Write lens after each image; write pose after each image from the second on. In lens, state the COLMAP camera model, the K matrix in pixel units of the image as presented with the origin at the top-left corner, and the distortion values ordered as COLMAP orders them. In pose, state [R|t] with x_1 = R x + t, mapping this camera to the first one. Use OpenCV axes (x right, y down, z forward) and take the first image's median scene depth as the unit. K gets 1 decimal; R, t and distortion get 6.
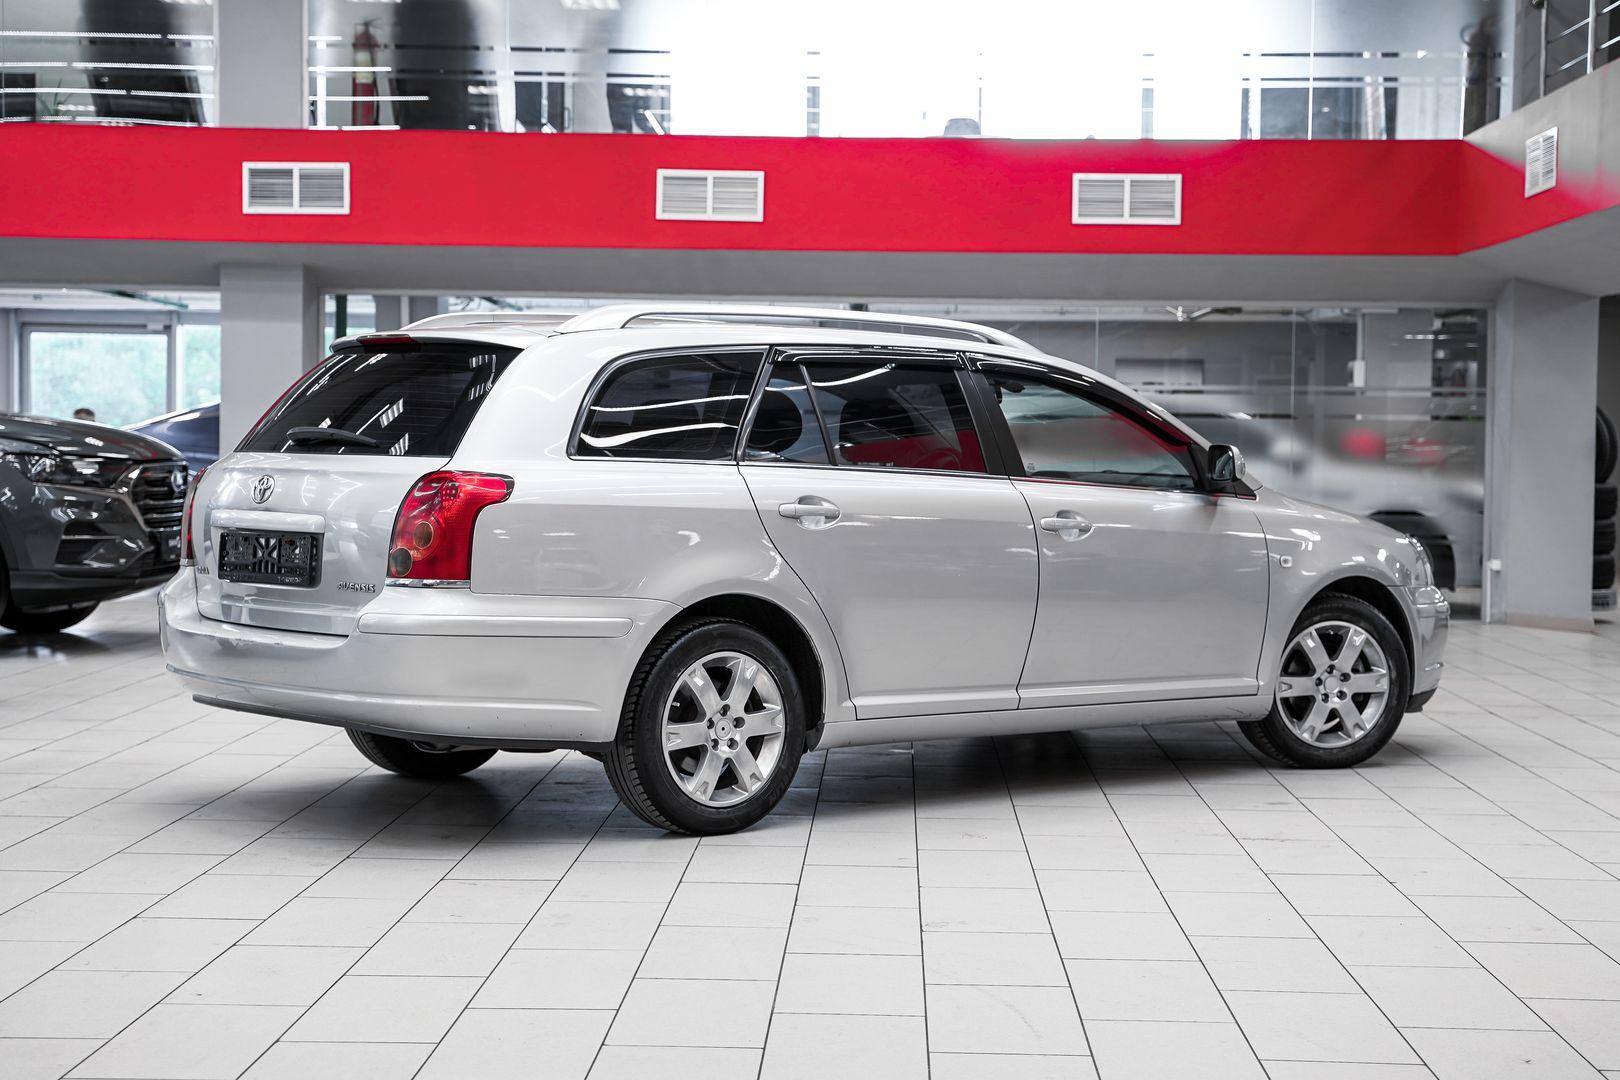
lens RADIAL K [[2554.8, 0, 819.0], [0, 2554.8, 546.7], [0, 0, 1]] dist [0.119438, 0.000000]
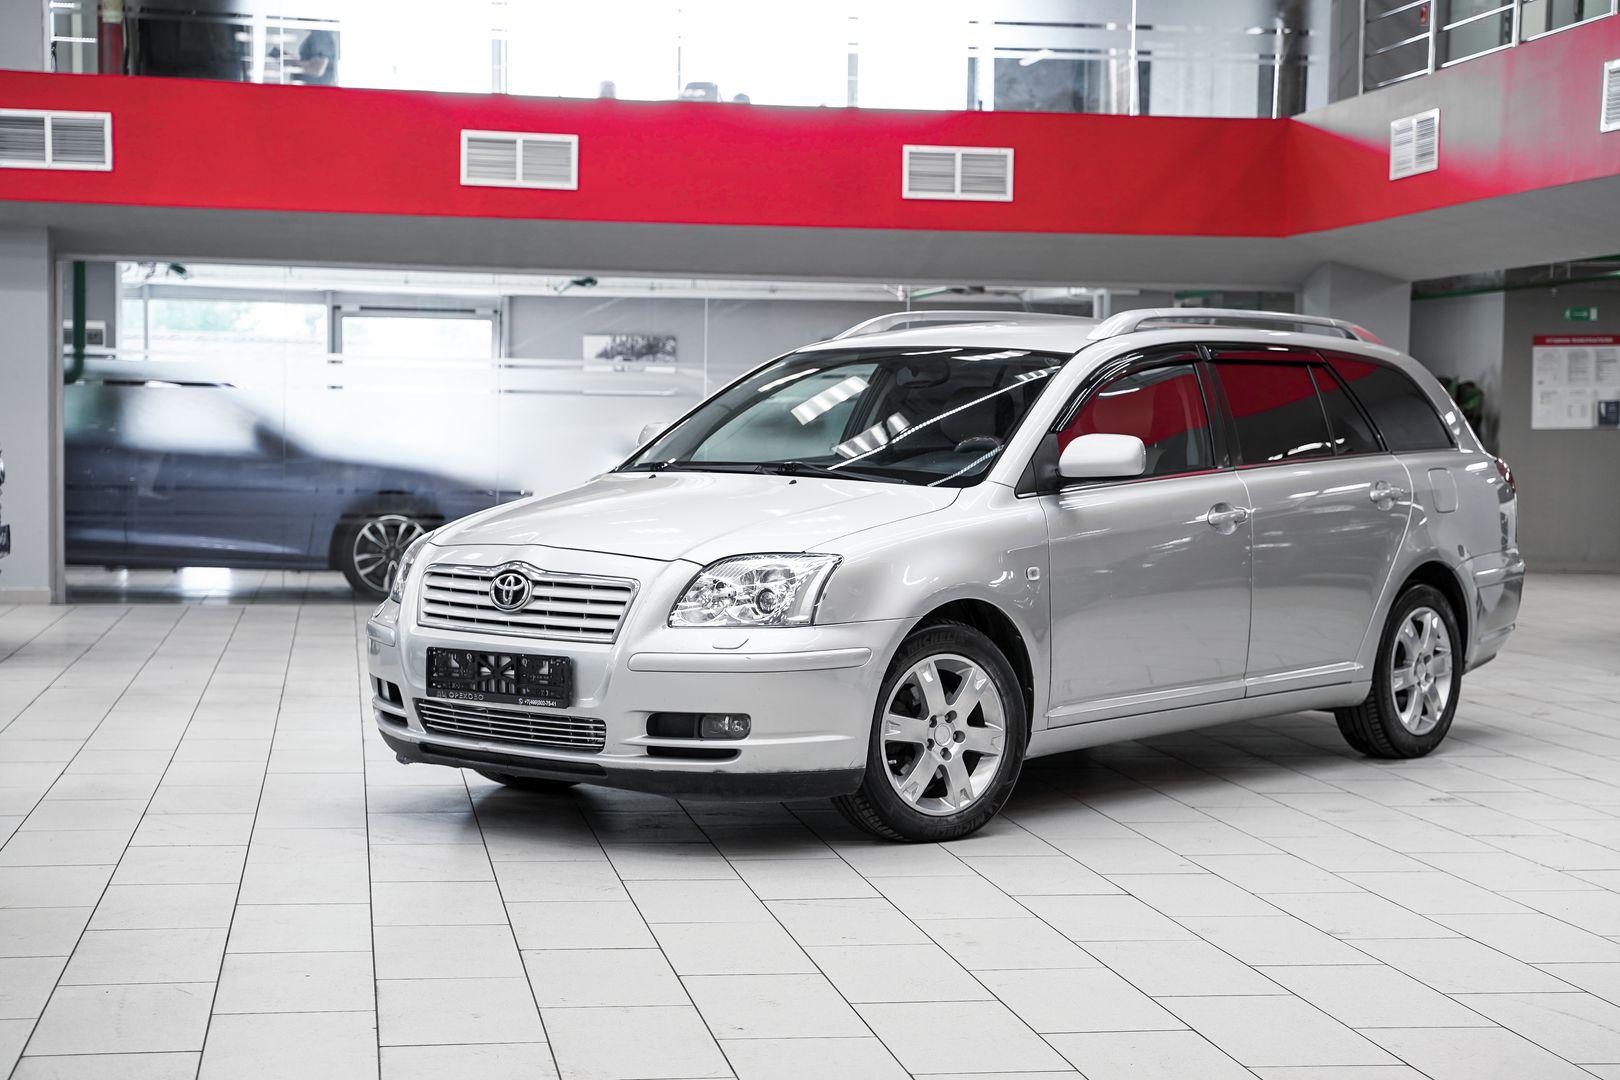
lens RADIAL K [[2752.9, 0, 810.5], [0, 2752.9, 533.3], [0, 0, 1]] dist [0.209491, 0.000000]
pose [[0.979660, -0.007915, 0.200506, -0.139440], [0.008221, 0.999966, -0.000692, -0.001357], [-0.200494, 0.002326, 0.979692, 0.003111]]
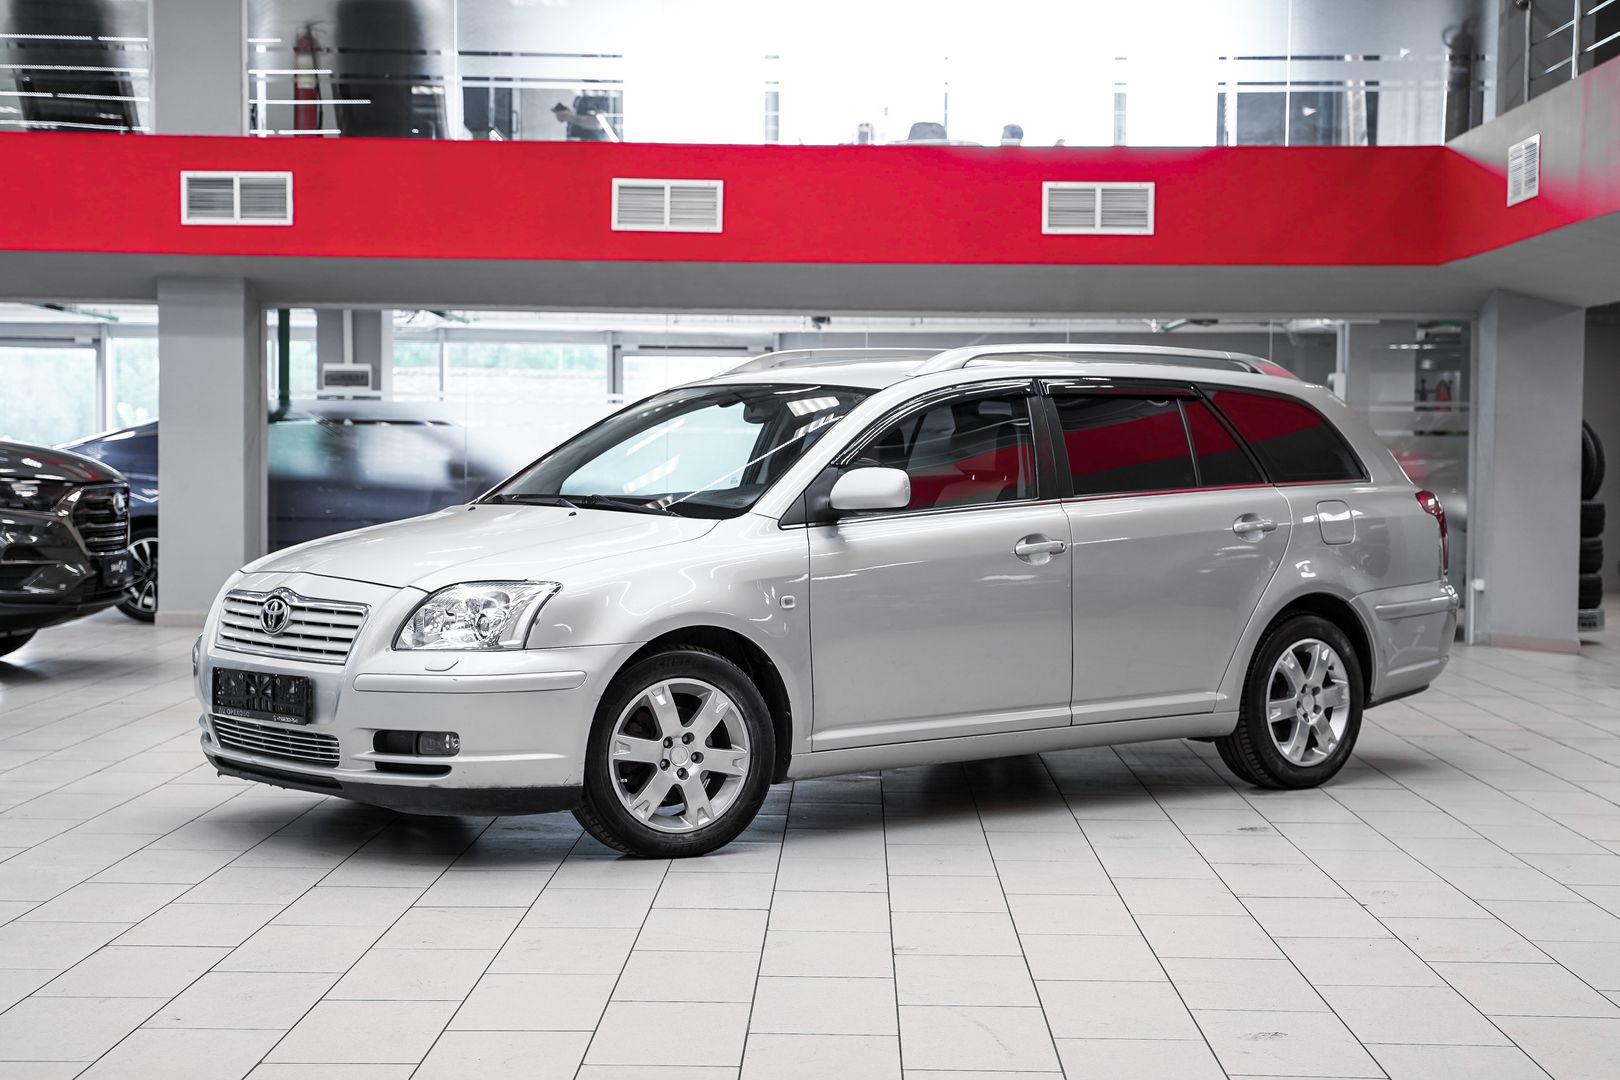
lens RADIAL K [[2699.9, 0, 810.0], [0, 2699.9, 588.0], [0, 0, 1]] dist [0.153933, 0.000000]
pose [[0.999913, -0.003947, 0.012587, -0.002155], [0.003848, 0.999962, 0.007879, -0.000760], [-0.012618, -0.007830, 0.999890, -0.023494]]
